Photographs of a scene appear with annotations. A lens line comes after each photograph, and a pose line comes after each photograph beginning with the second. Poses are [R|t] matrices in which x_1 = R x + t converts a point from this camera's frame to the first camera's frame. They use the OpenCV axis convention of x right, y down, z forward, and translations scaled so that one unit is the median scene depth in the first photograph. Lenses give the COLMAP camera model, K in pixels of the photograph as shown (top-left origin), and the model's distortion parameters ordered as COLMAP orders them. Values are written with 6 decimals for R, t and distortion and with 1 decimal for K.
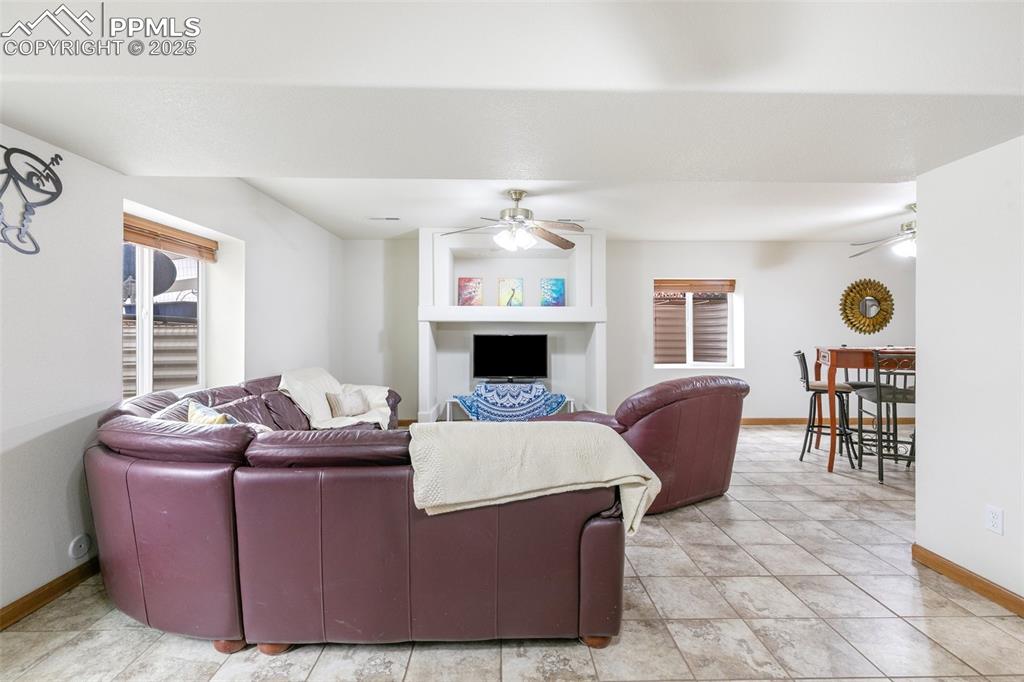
lens RADIAL K [[462.9, 0, 512.1], [0, 462.9, 332.3], [0, 0, 1]] dist [0.009974, -0.002211]
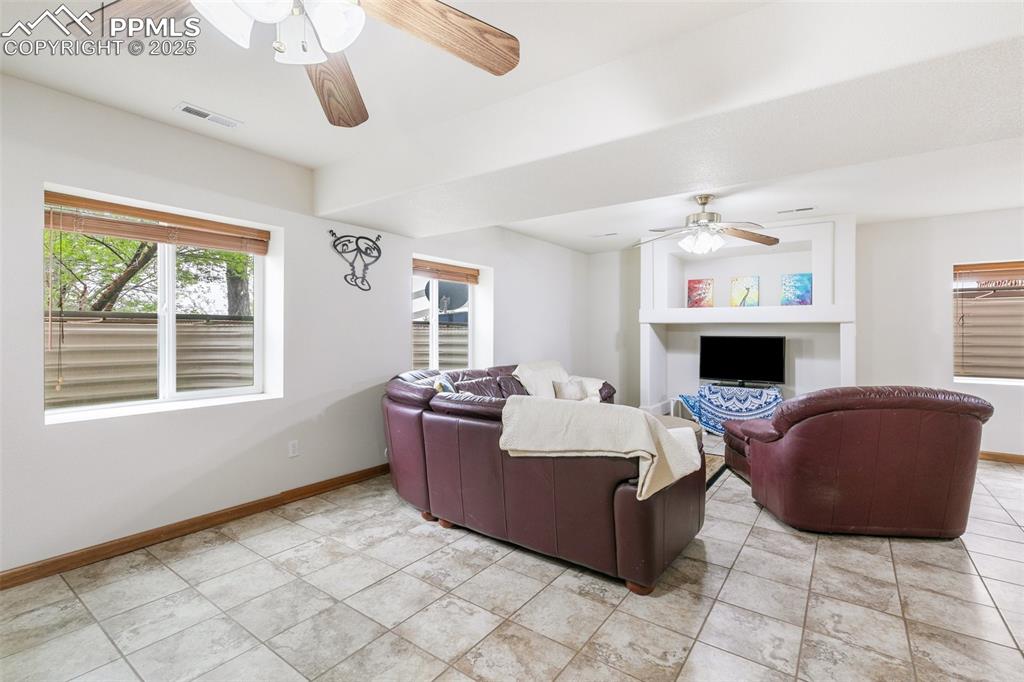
lens RADIAL K [[462.9, 0, 516.7], [0, 462.9, 338.4], [0, 0, 1]] dist [0.009974, -0.002211]
pose [[0.796834, 0.010228, -0.604112, 0.396958], [-0.004372, 0.999928, 0.011163, 0.001350], [0.604183, -0.006253, 0.796821, -0.089036]]
